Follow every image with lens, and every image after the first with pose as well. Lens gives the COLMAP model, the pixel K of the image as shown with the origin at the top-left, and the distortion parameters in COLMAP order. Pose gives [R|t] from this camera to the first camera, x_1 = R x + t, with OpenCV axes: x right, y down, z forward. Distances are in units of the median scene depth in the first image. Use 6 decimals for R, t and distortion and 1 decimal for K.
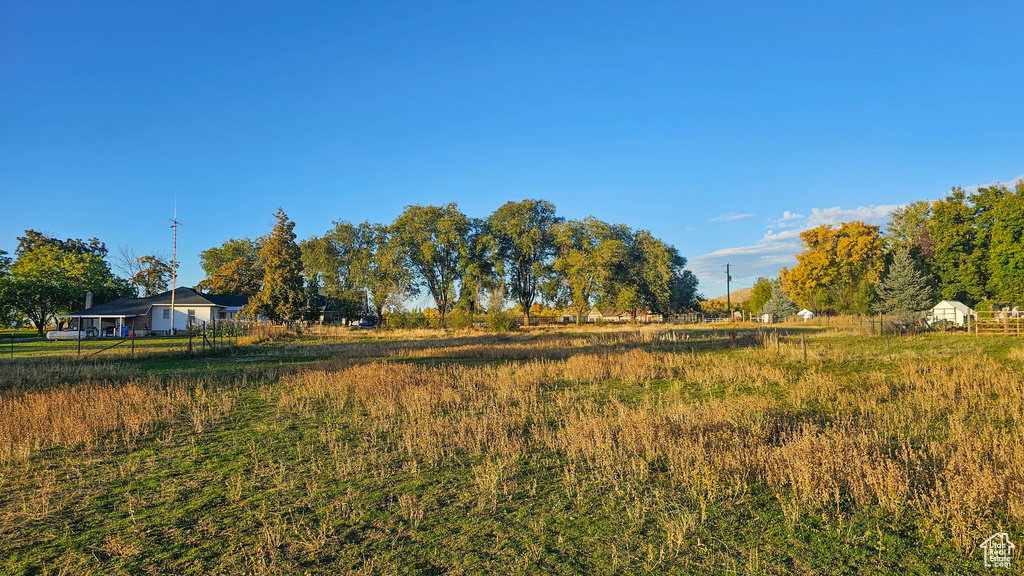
lens RADIAL K [[672.9, 0, 518.8], [0, 672.9, 285.1], [0, 0, 1]] dist [0.010037, 0.001029]
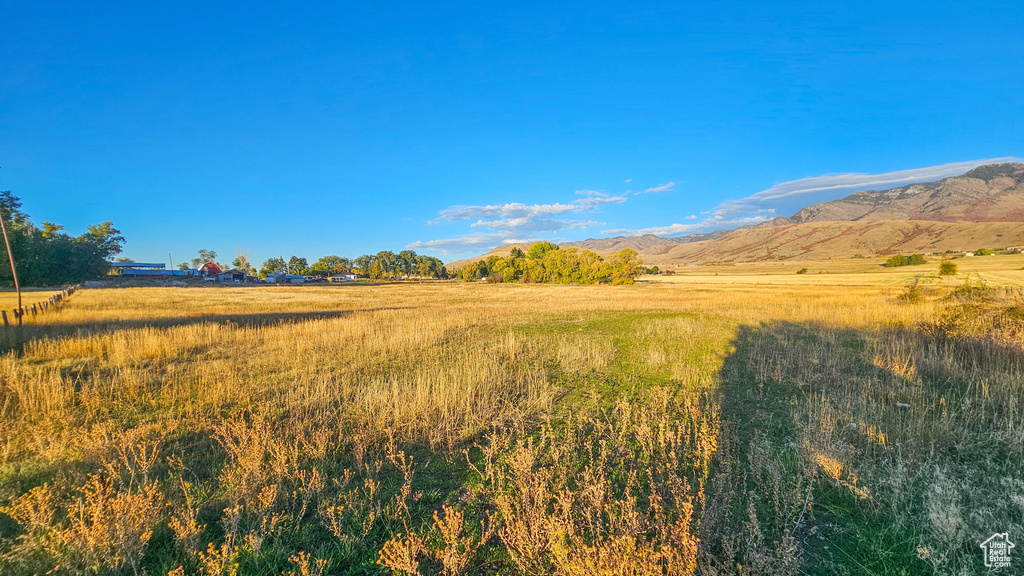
lens RADIAL K [[420.4, 0, 515.1], [0, 420.4, 306.2], [0, 0, 1]] dist [-0.000275, 0.000181]
pose [[0.895817, -0.017869, 0.444063, -0.565325], [-0.035767, 0.993051, 0.112114, -0.098162], [-0.442981, -0.116316, 0.888954, -1.671298]]
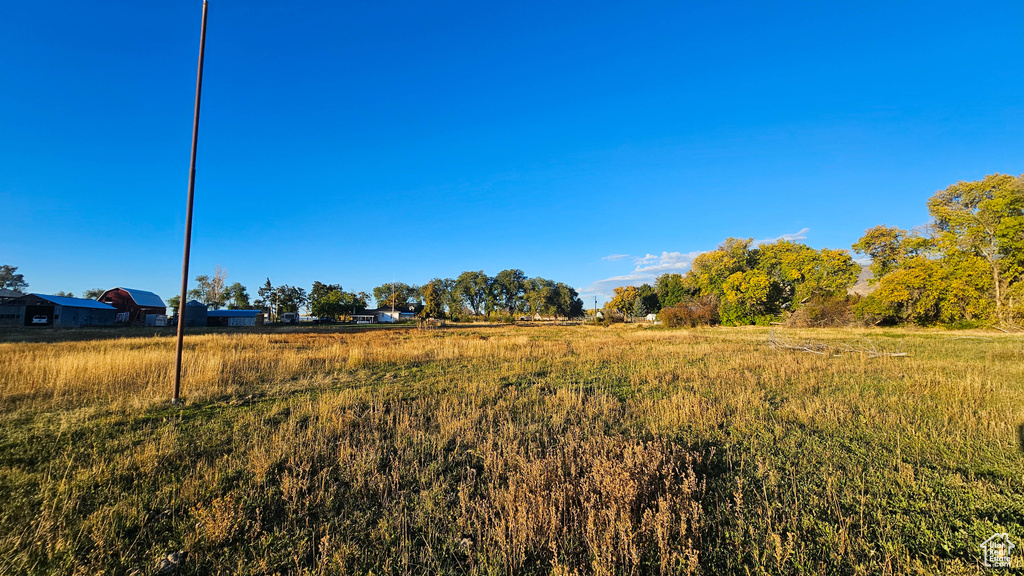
lens RADIAL K [[420.4, 0, 502.5], [0, 420.4, 289.3], [0, 0, 1]] dist [-0.000275, 0.000181]
pose [[0.998938, 0.010434, 0.044882, -0.090386], [-0.009529, 0.999748, -0.020342, -0.024009], [-0.045083, 0.019893, 0.998785, -0.510233]]
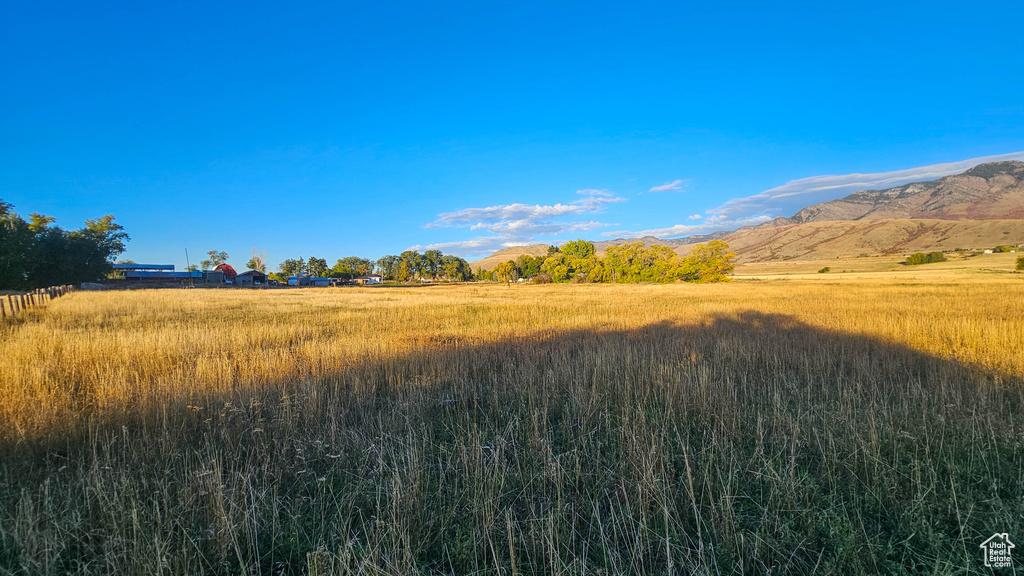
lens RADIAL K [[420.4, 0, 515.0], [0, 420.4, 305.2], [0, 0, 1]] dist [-0.000275, 0.000181]
pose [[0.894868, -0.022945, 0.445741, -0.659209], [-0.025279, 0.994469, 0.101941, -0.069471], [-0.445614, -0.102491, 0.889339, -1.395520]]
